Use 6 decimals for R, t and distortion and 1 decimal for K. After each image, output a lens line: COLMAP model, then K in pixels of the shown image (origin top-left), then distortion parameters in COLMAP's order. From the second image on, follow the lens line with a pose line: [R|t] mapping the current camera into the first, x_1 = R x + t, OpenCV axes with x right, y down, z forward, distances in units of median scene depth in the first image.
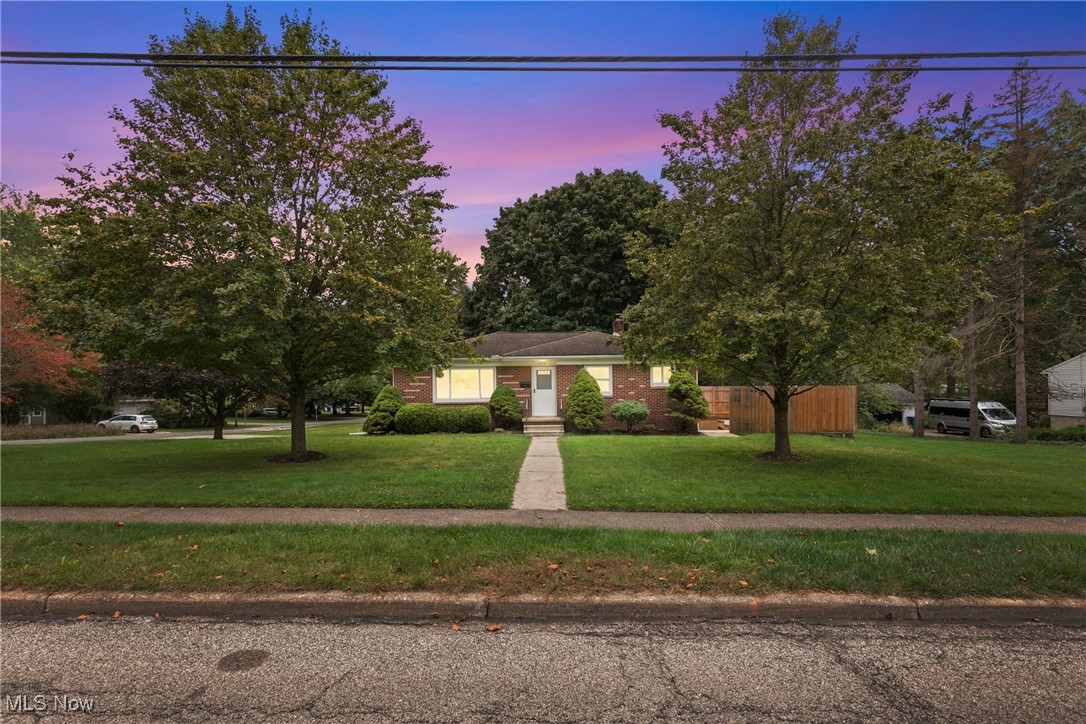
lens RADIAL K [[494.1, 0, 535.9], [0, 494.1, 362.5], [0, 0, 1]] dist [0.003802, 0.000822]
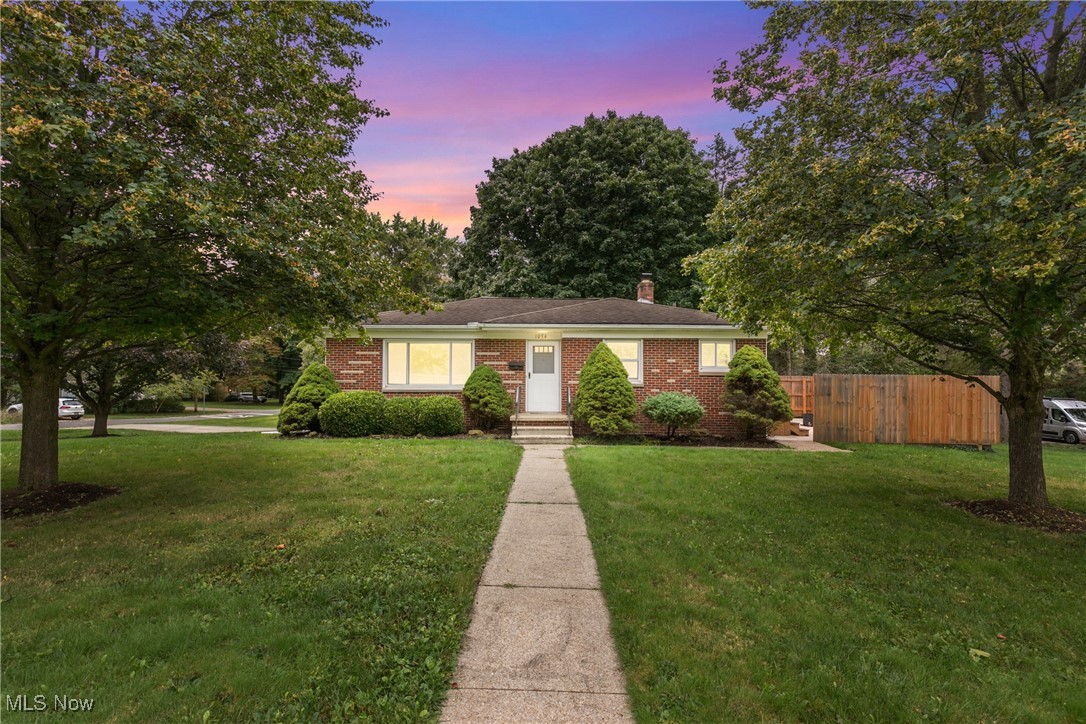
lens RADIAL K [[494.1, 0, 536.8], [0, 494.1, 344.1], [0, 0, 1]] dist [0.003802, 0.000822]
pose [[0.999798, 0.018486, 0.007872, 0.000996], [-0.018369, 0.999723, -0.014696, 0.023574], [-0.008141, 0.014549, 0.999861, 0.305681]]
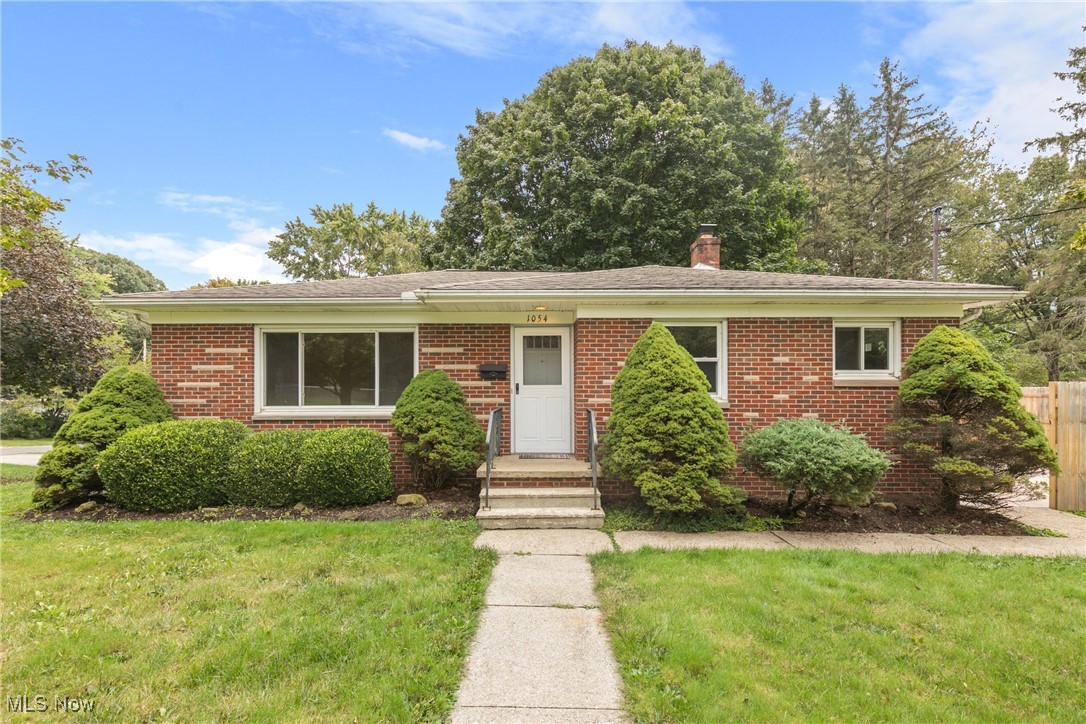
lens RADIAL K [[509.6, 0, 532.2], [0, 509.6, 371.7], [0, 0, 1]] dist [0.005051, 0.000566]
pose [[0.999930, 0.011811, -0.000348, 0.008582], [-0.011806, 0.999870, 0.010968, 0.039644], [0.000477, -0.010963, 0.999940, 0.601829]]
